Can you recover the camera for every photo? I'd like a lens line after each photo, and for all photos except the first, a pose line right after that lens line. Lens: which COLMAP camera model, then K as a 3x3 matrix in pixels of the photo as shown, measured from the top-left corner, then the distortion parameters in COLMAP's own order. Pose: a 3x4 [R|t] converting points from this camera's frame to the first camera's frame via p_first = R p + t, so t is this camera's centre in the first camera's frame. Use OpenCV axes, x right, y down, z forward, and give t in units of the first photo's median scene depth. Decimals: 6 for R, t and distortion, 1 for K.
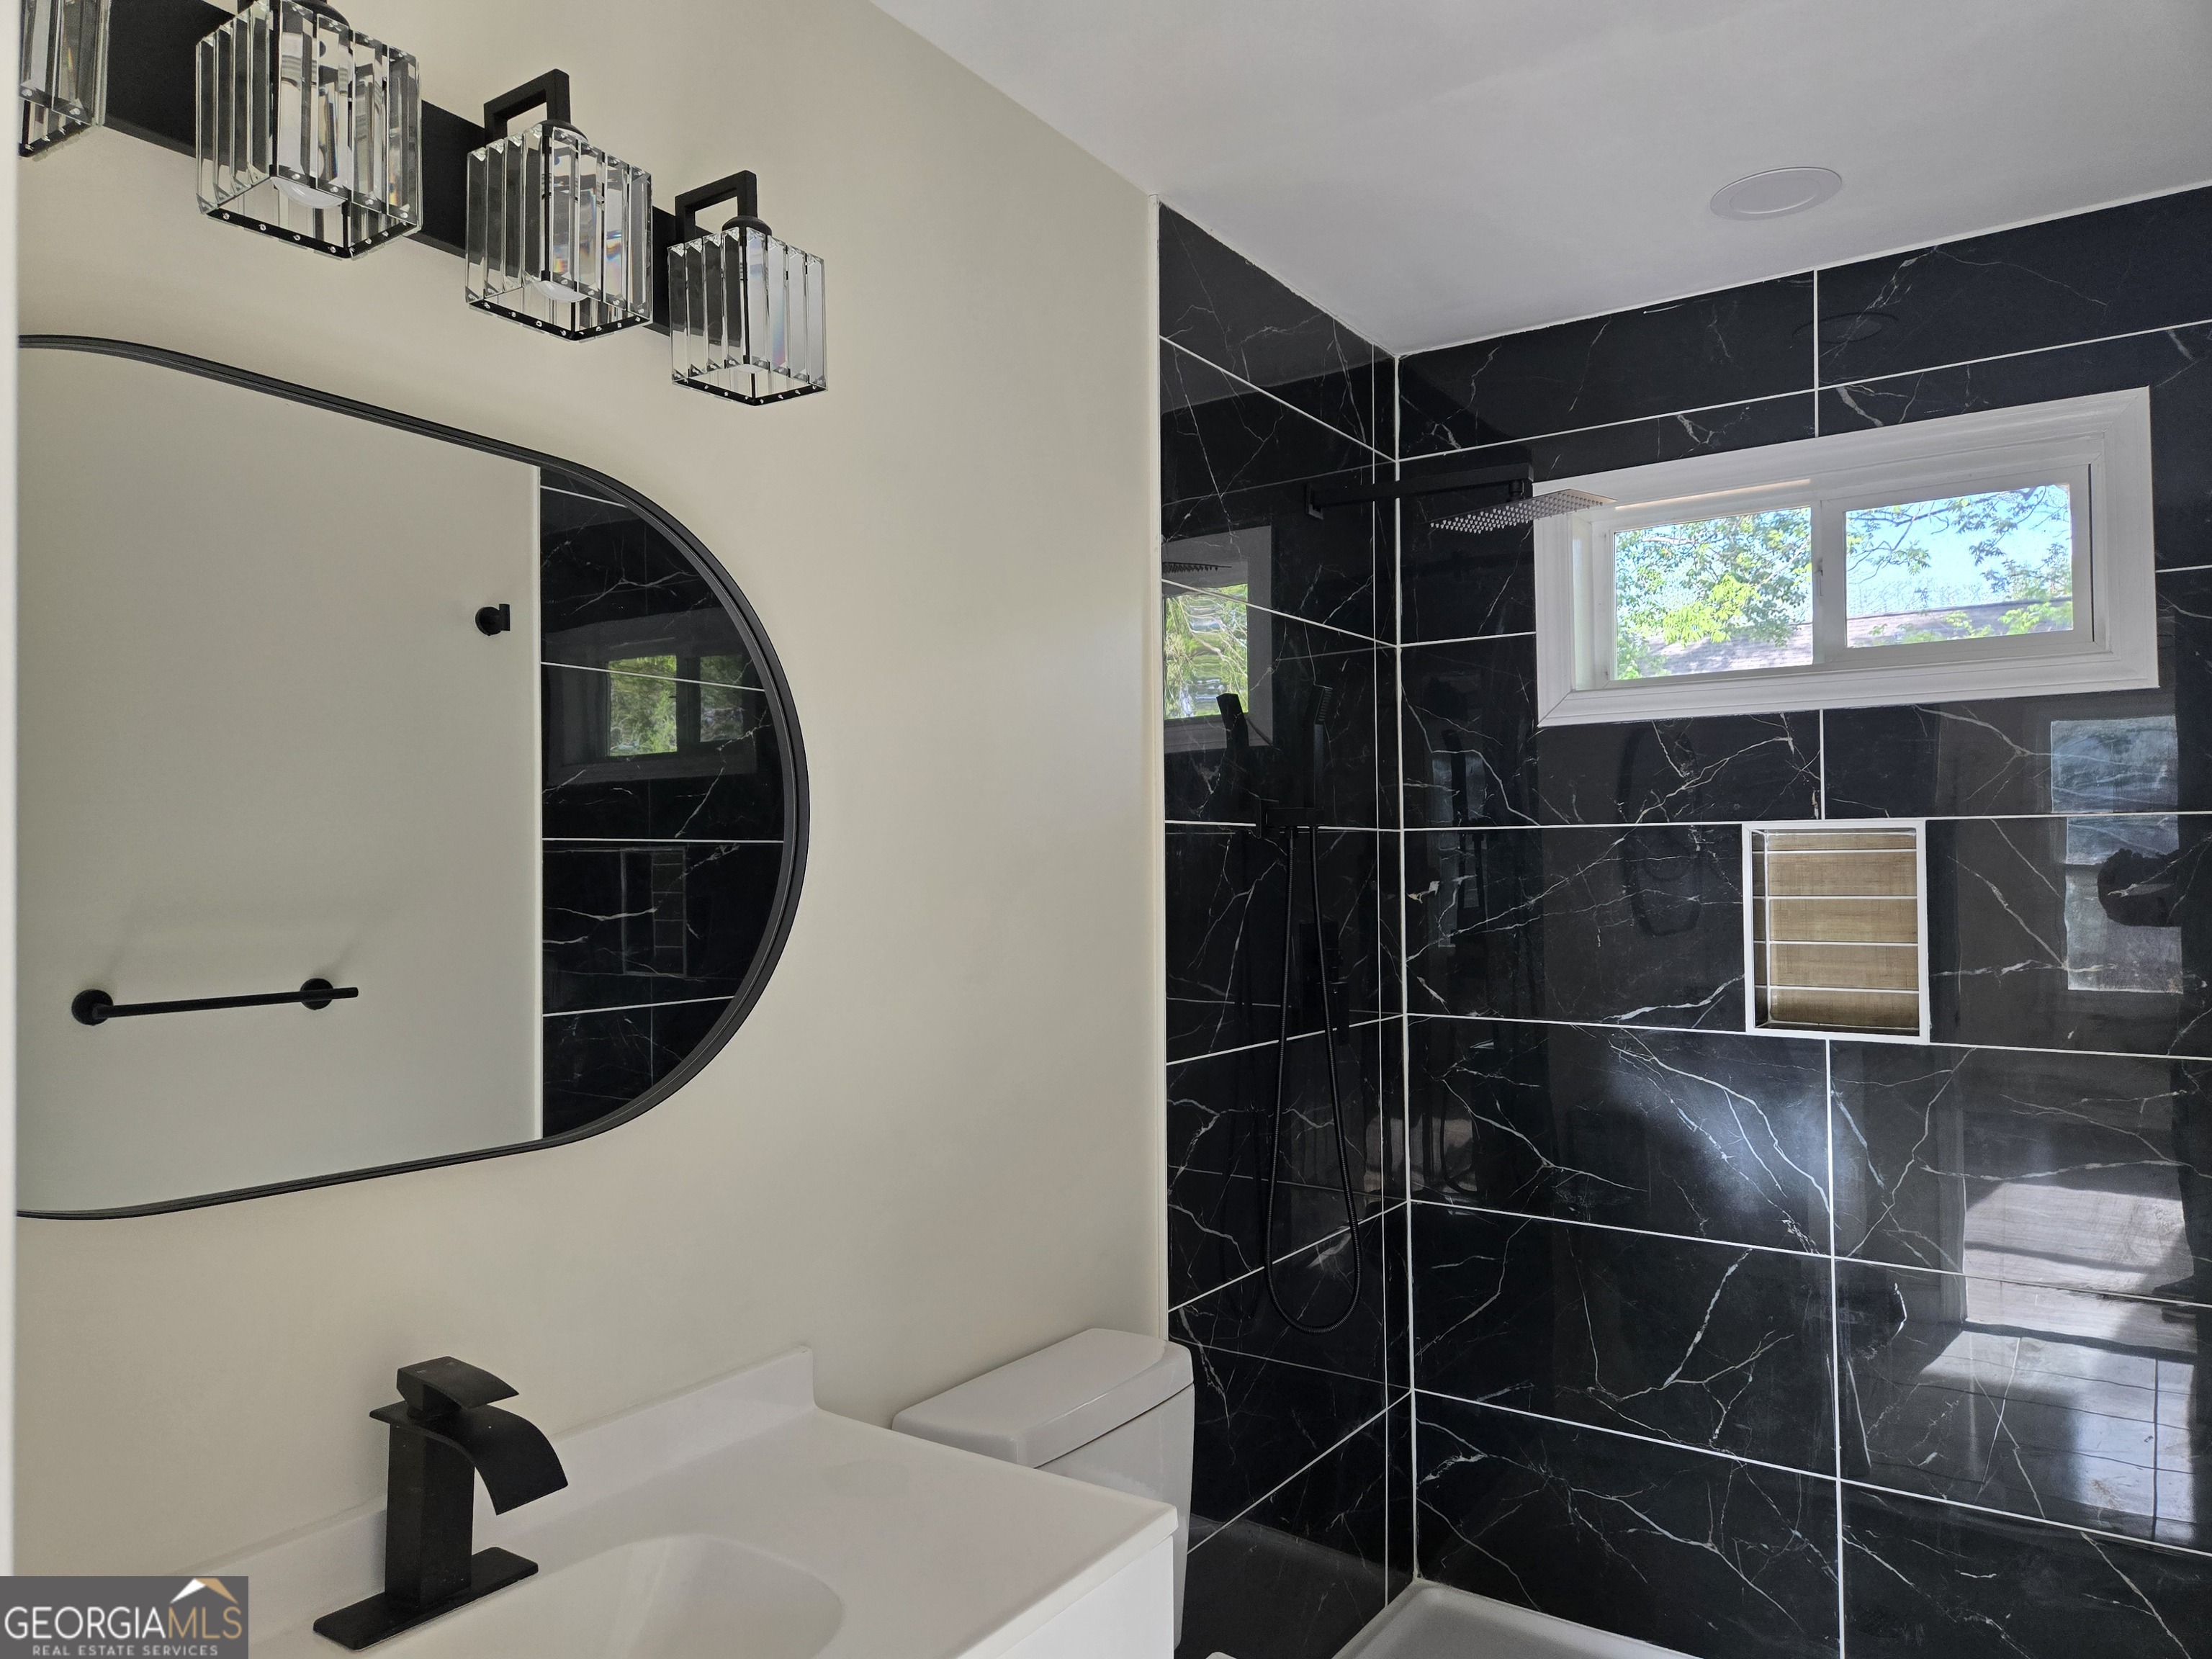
lens RADIAL K [[1493.0, 0, 1113.4], [0, 1493.0, 837.6], [0, 0, 1]] dist [0.068853, -0.058153]
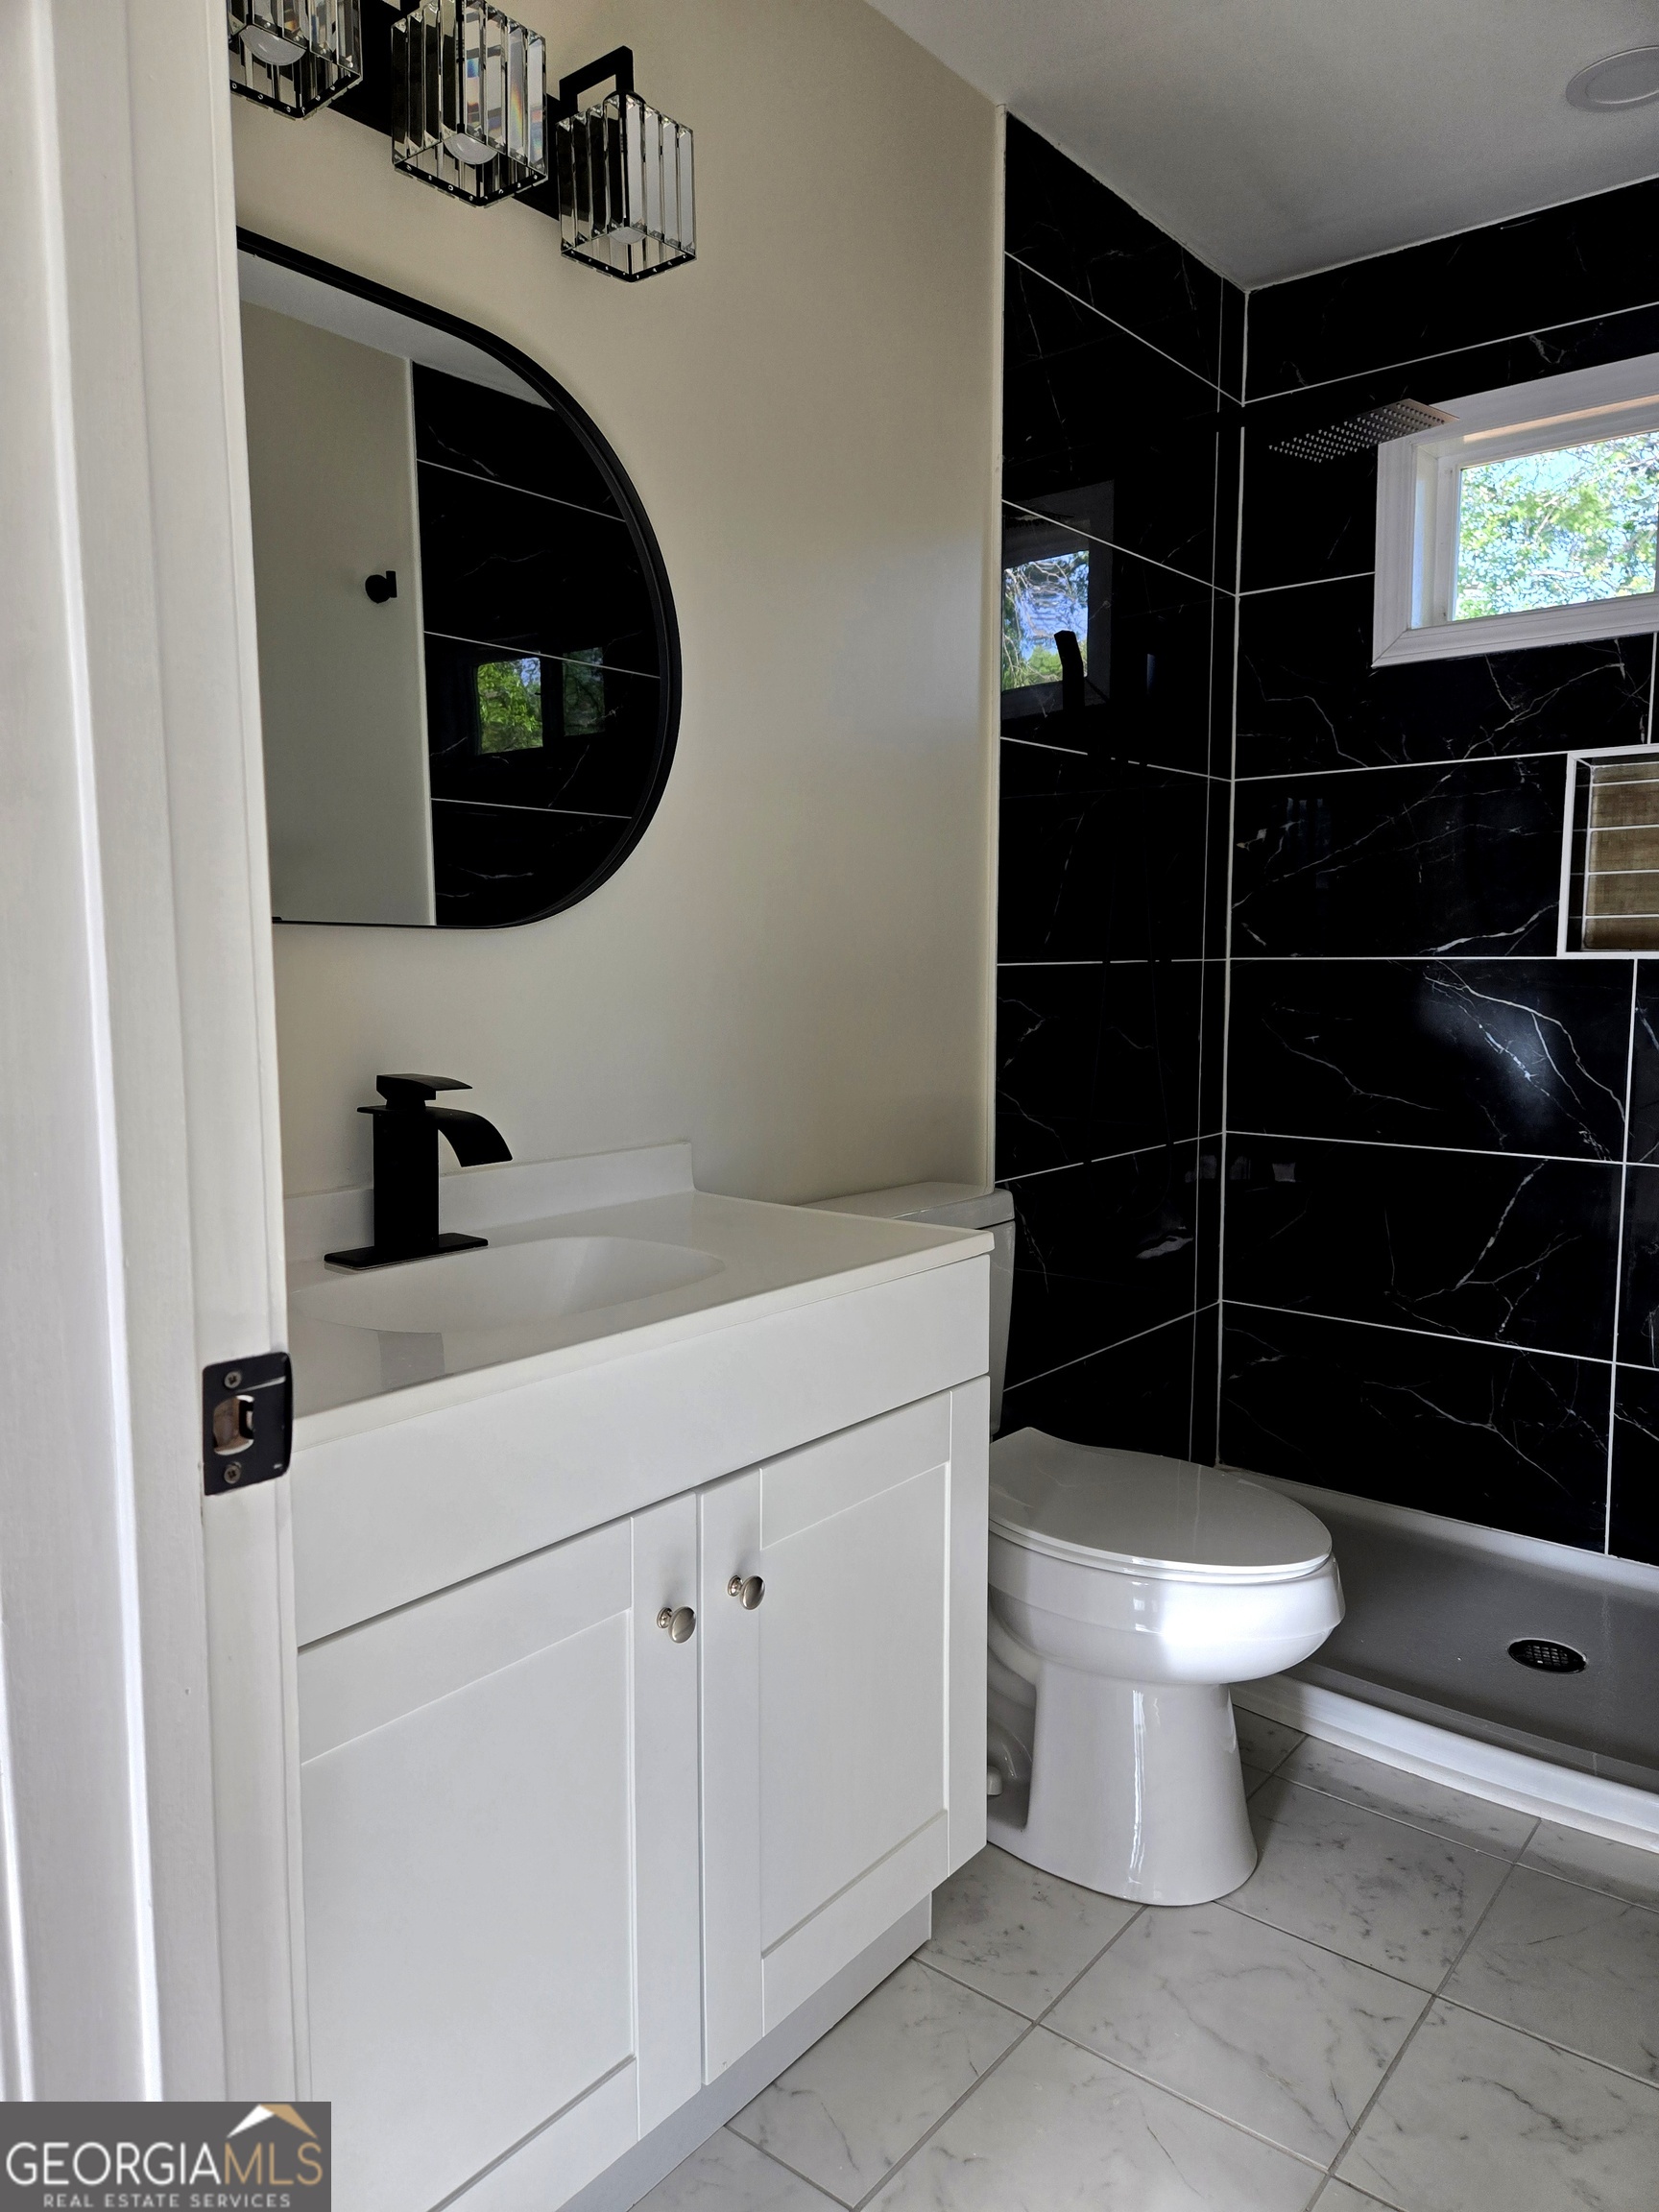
lens RADIAL K [[1493.0, 0, 820.6], [0, 1493.0, 1111.9], [0, 0, 1]] dist [0.068853, -0.058153]
pose [[0.995827, 0.013237, -0.090293, 0.005827], [-0.001587, 0.991787, 0.127893, 0.102287], [0.091245, -0.127216, 0.987669, -0.099026]]
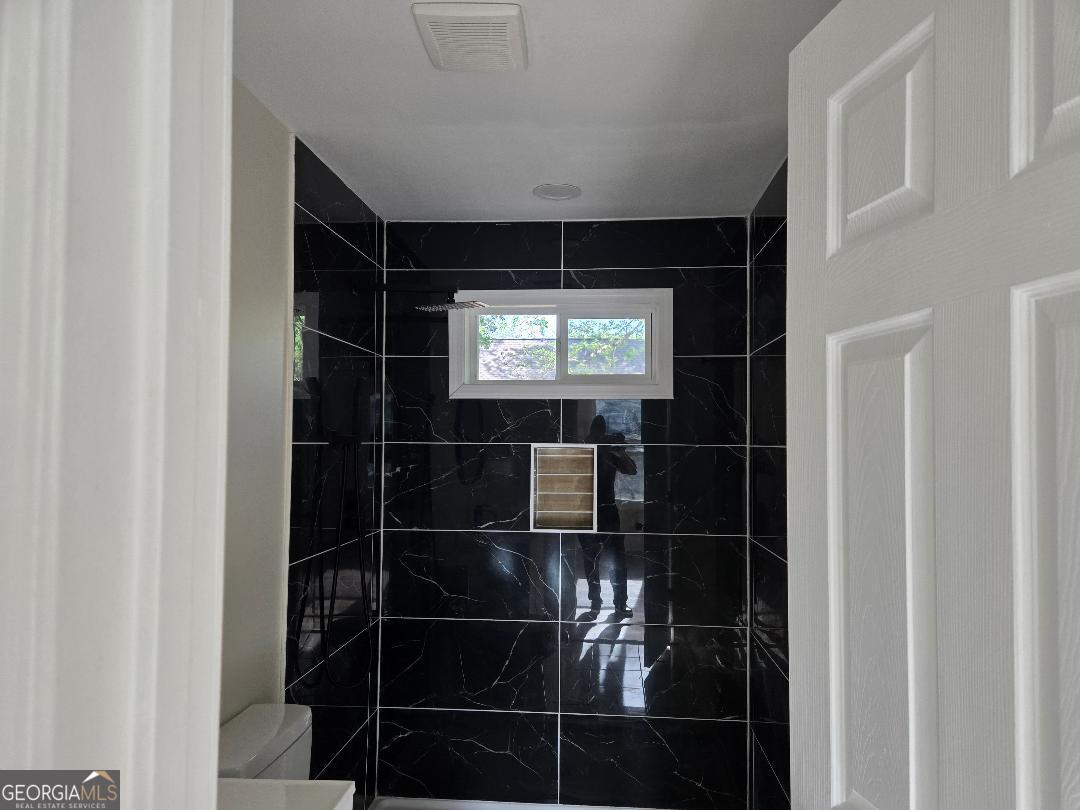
lens RADIAL K [[723.4, 0, 551.8], [0, 723.4, 418.6], [0, 0, 1]] dist [0.056561, -0.011793]
pose [[0.868026, 0.030684, 0.495570, -0.126630], [-0.024088, 0.999516, -0.019695, -0.028044], [-0.495934, 0.005158, 0.868345, -0.017125]]
